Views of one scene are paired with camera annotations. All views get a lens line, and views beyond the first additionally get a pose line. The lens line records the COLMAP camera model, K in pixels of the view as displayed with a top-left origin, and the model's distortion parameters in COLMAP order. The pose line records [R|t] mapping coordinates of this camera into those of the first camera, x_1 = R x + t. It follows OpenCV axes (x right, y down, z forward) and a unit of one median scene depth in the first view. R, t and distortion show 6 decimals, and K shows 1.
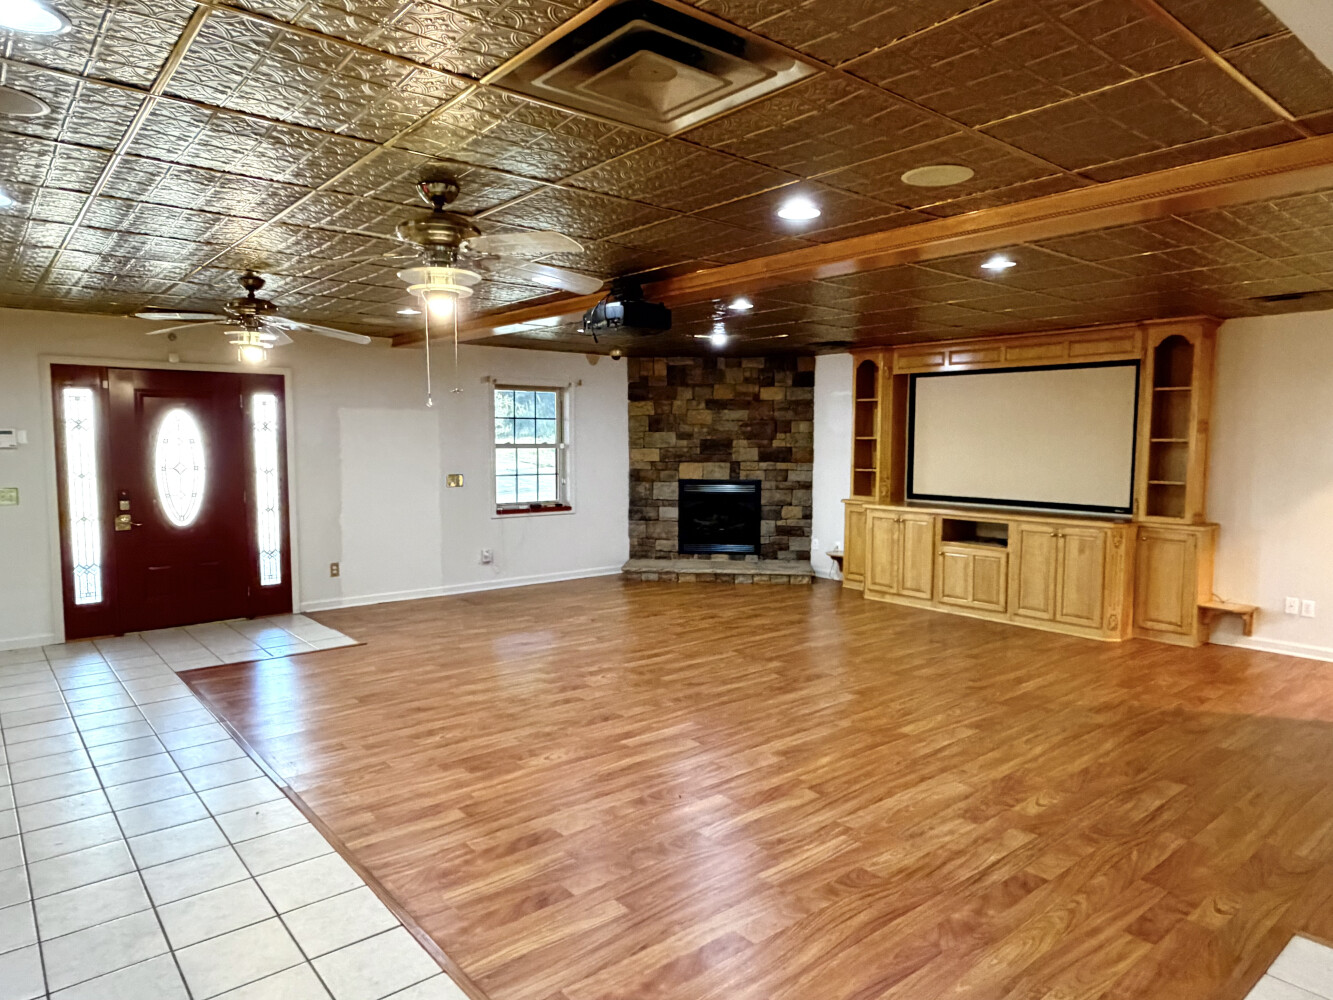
lens RADIAL K [[848.0, 0, 659.2], [0, 848.0, 505.0], [0, 0, 1]] dist [-0.002720, 0.000124]
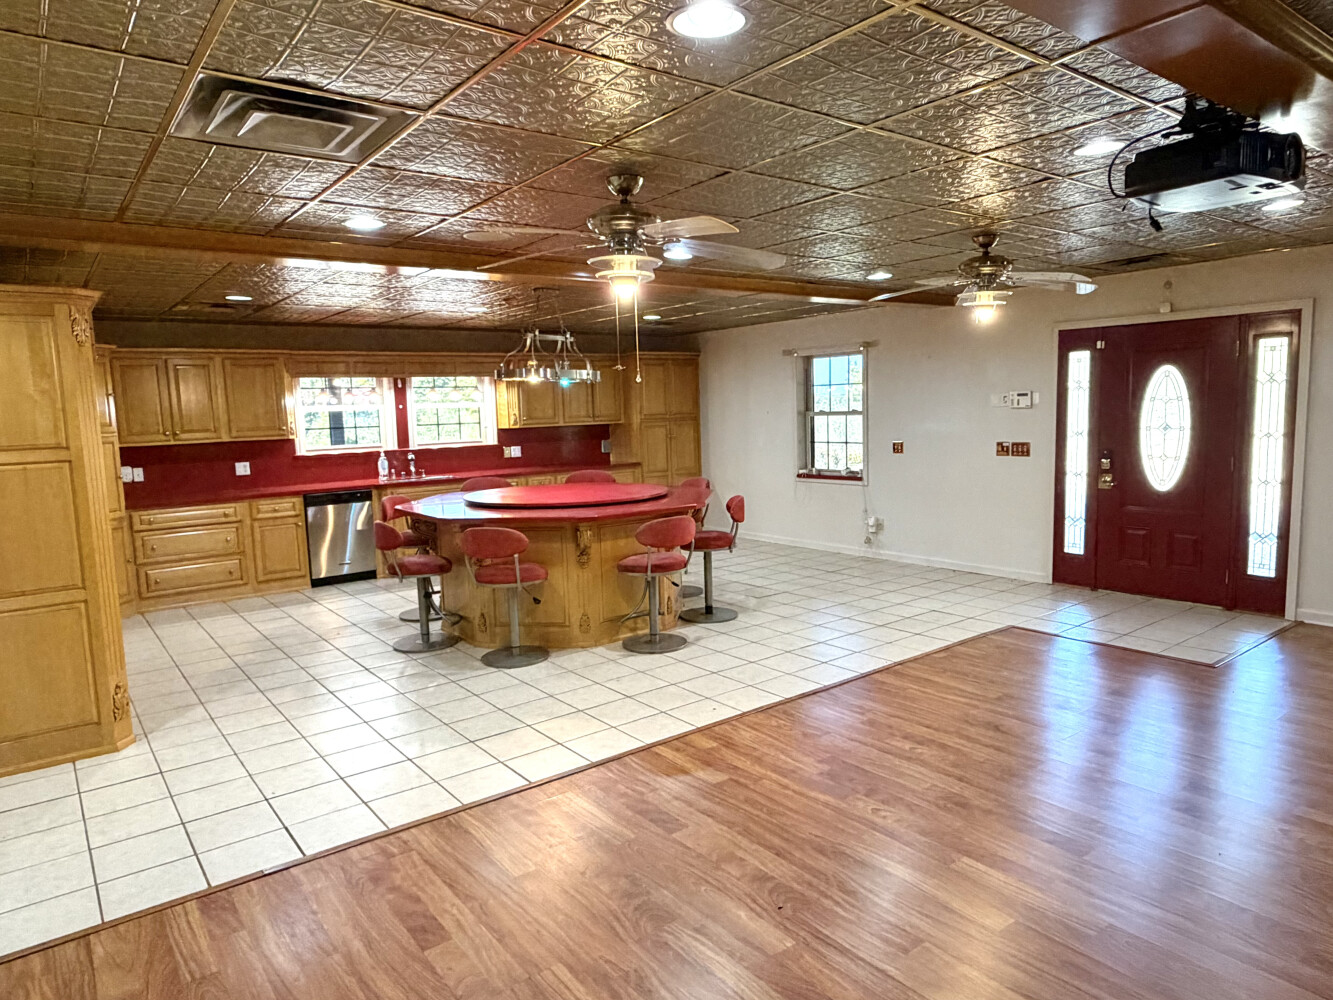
lens RADIAL K [[848.0, 0, 659.2], [0, 848.0, 505.0], [0, 0, 1]] dist [-0.002720, 0.000124]
pose [[-0.044074, 0.113725, -0.992534, 0.458040], [-0.050784, 0.991960, 0.115914, -0.047269], [0.997737, 0.055514, -0.037945, 0.590228]]
